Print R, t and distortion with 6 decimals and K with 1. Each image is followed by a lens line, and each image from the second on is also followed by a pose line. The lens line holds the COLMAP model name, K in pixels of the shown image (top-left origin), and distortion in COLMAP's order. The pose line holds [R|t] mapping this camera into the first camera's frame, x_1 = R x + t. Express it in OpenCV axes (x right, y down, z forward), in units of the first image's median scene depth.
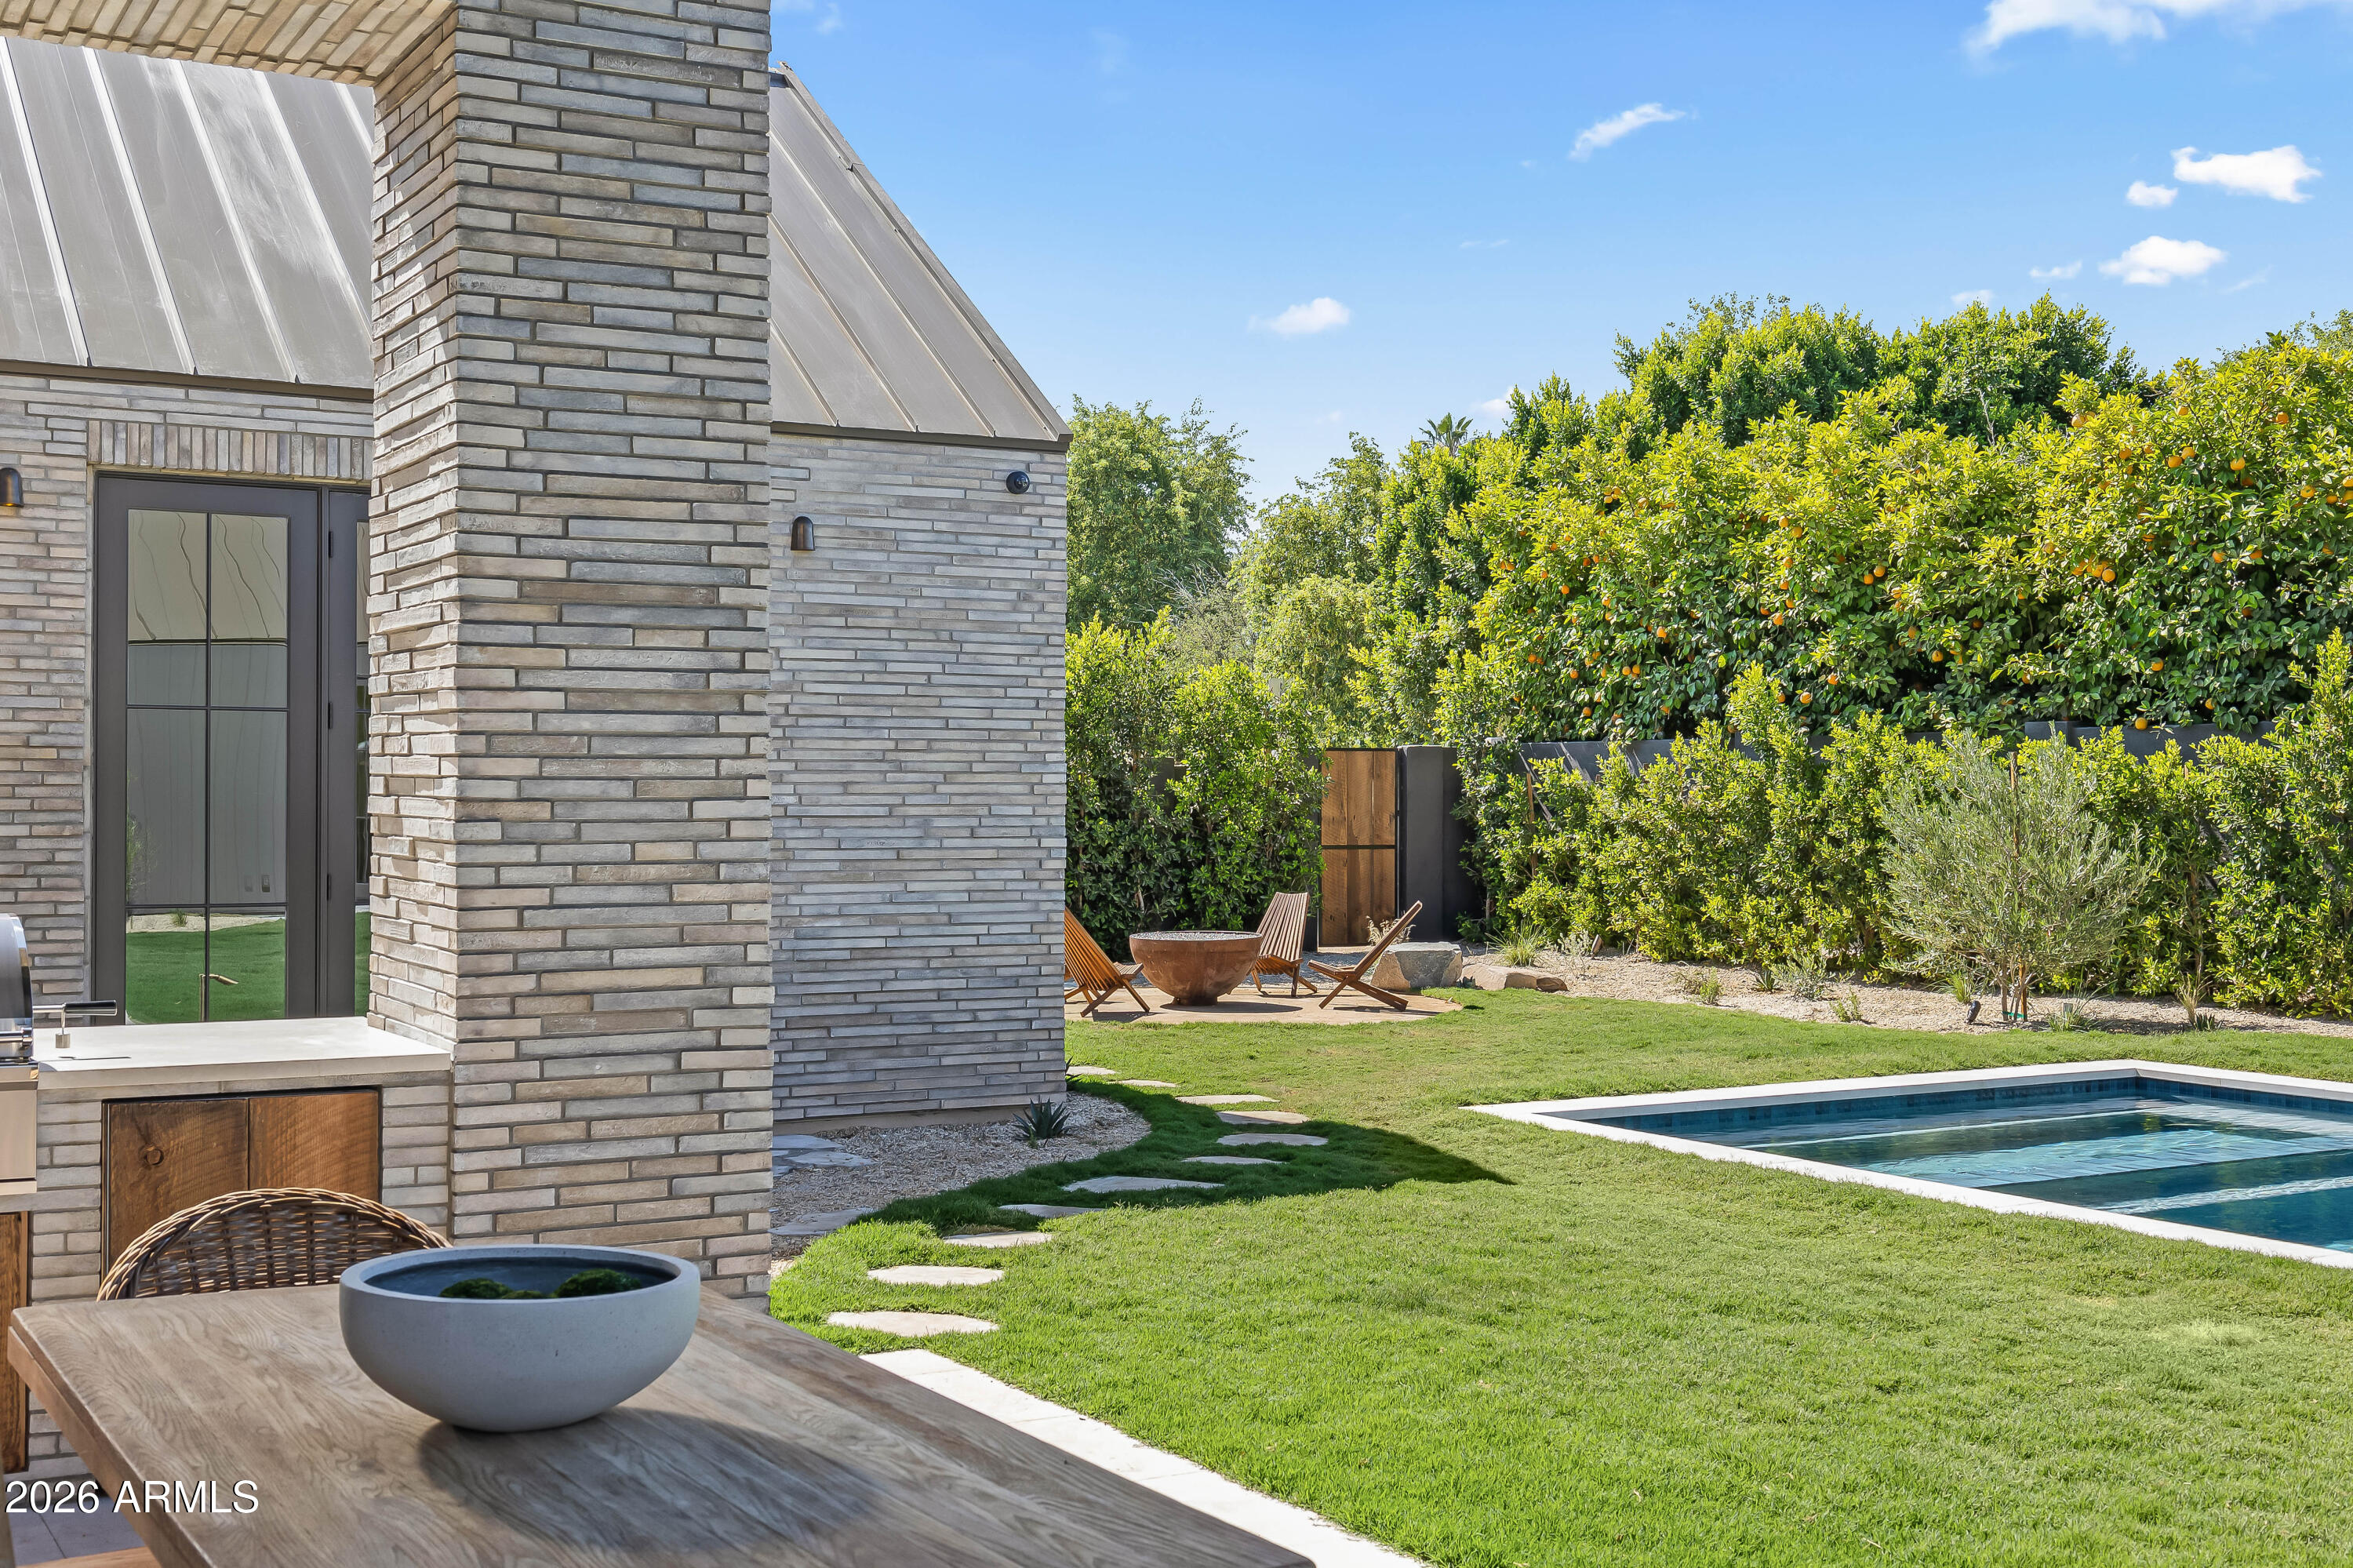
lens RADIAL K [[2698.8, 0, 1176.5], [0, 2698.8, 784.0], [0, 0, 1]] dist [0.008354, 0.017435]
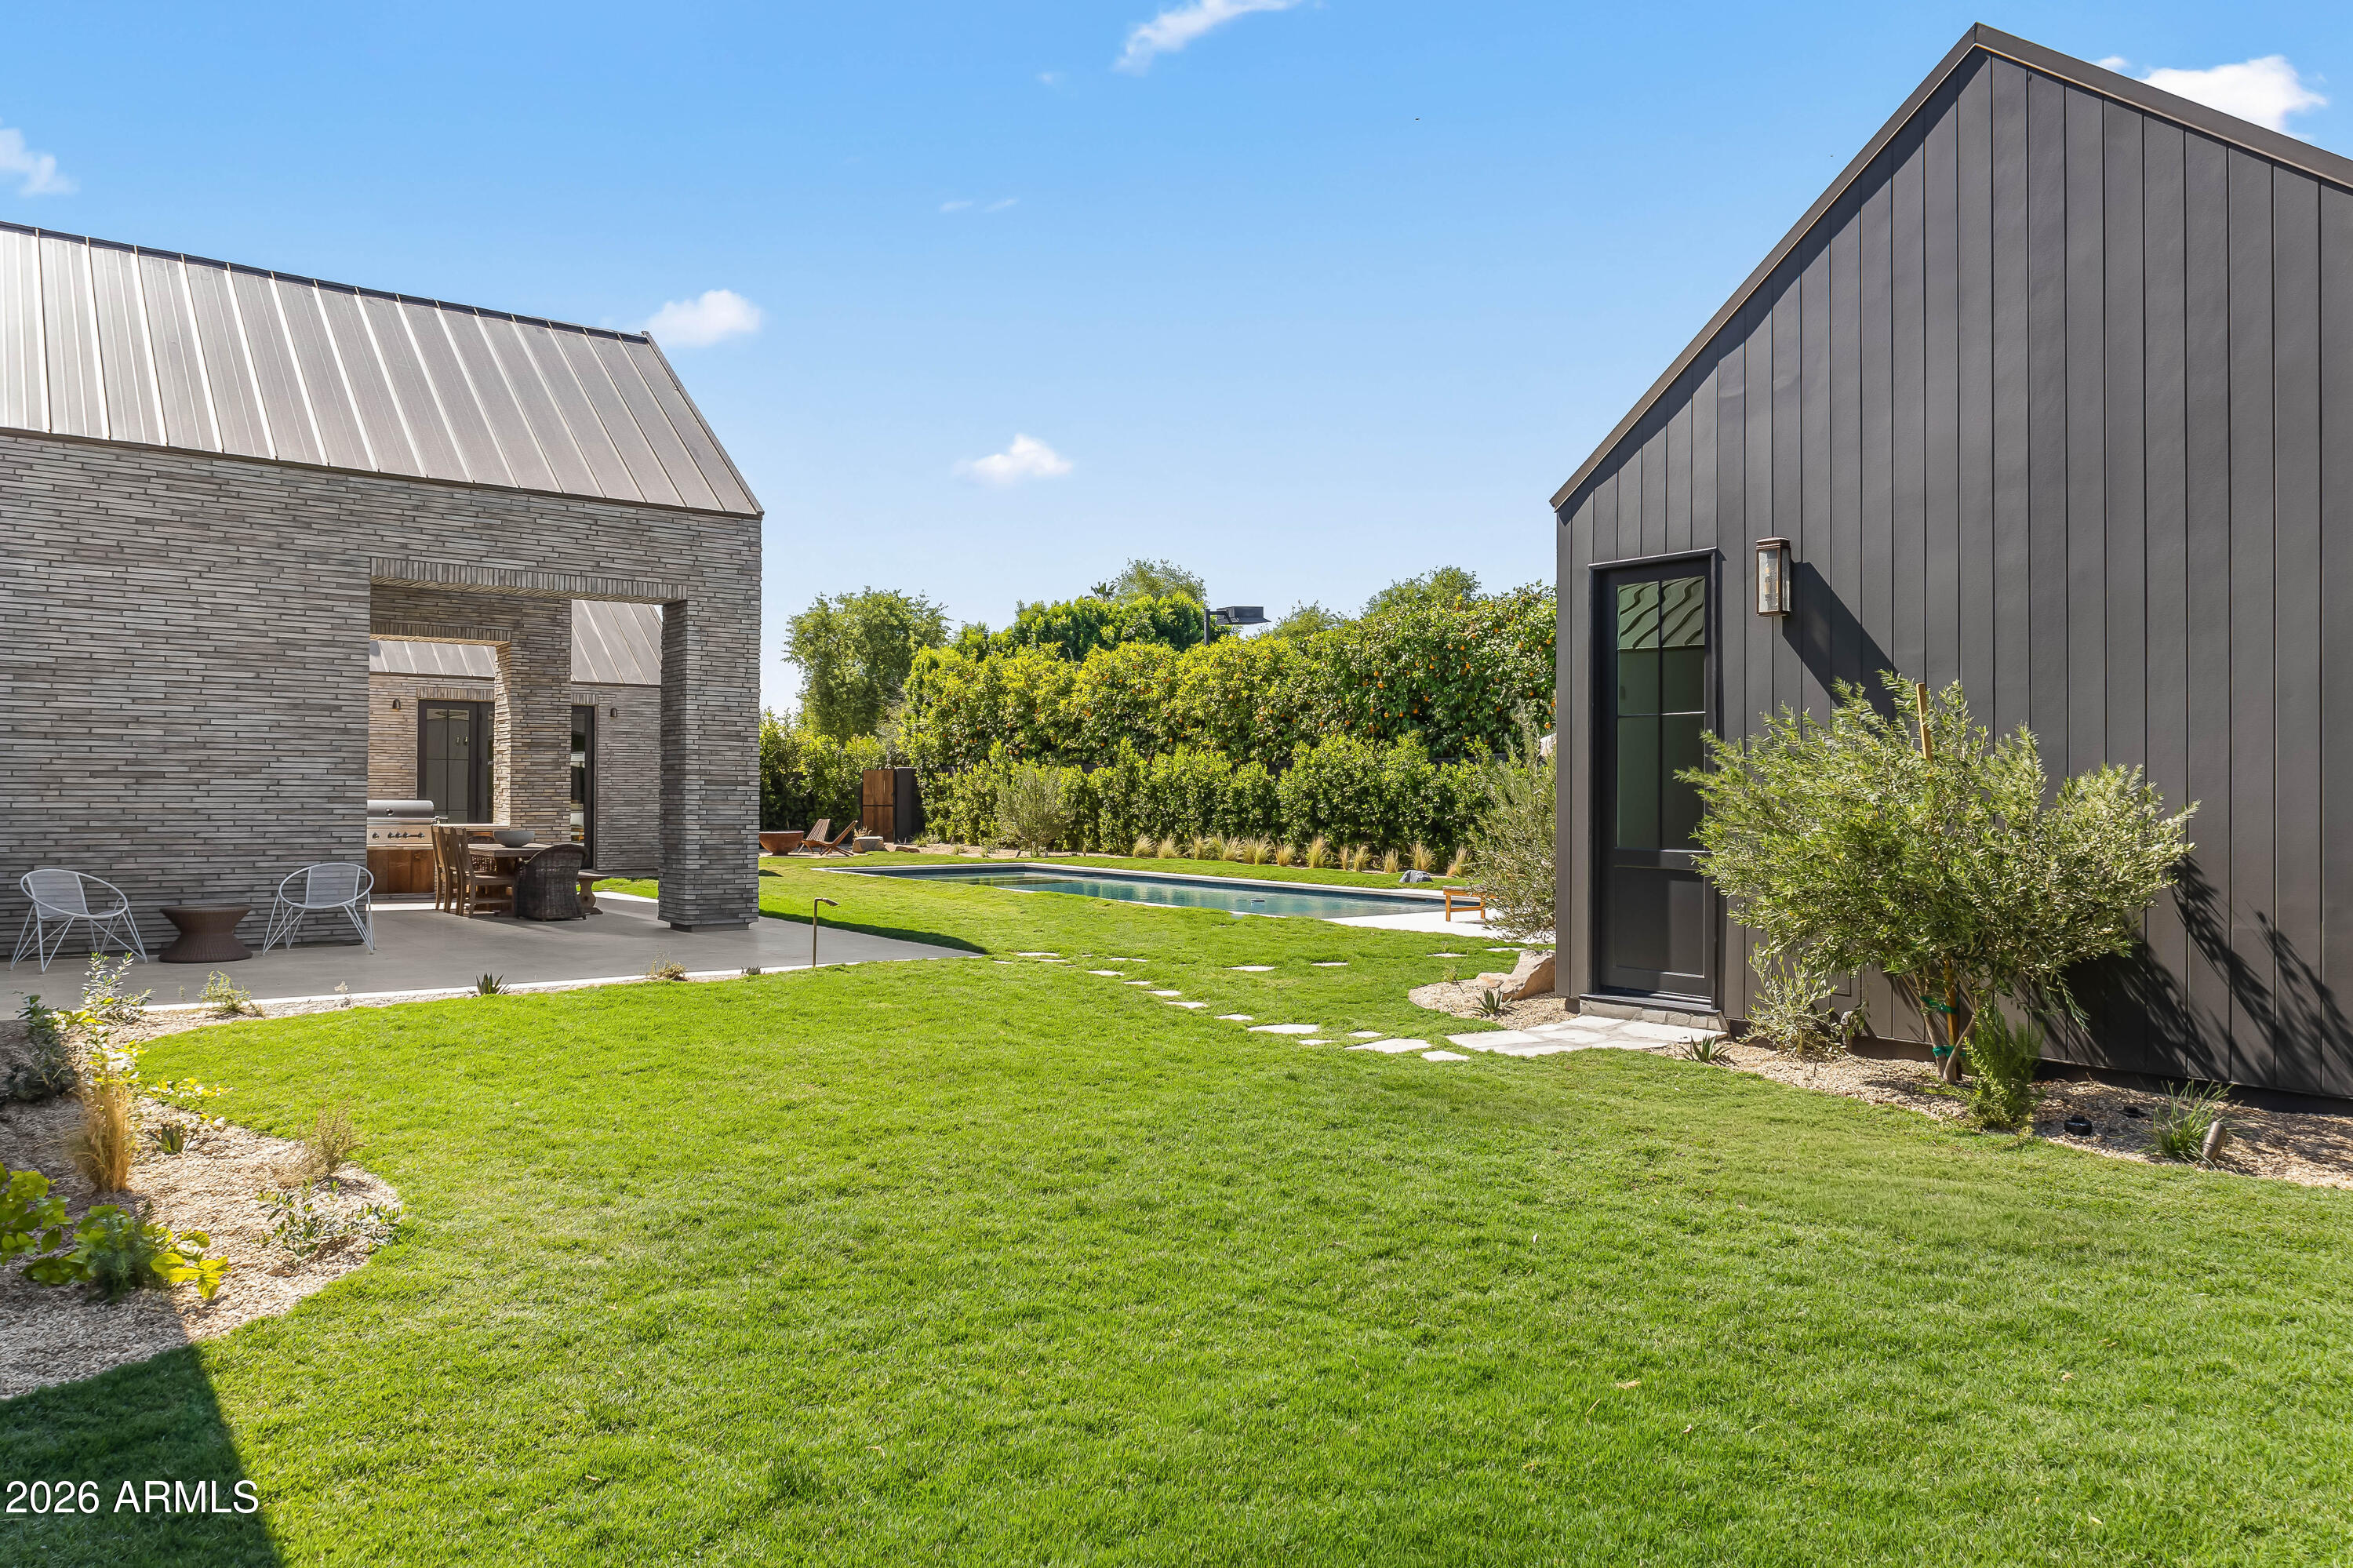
lens RADIAL K [[1567.5, 0, 1176.5], [0, 1567.5, 784.0], [0, 0, 1]] dist [0.018262, 0.000102]
pose [[0.991953, 0.004382, 0.126531, 0.196249], [-0.004298, 0.999990, -0.000939, 0.002378], [-0.126534, 0.000388, 0.991962, -0.684248]]
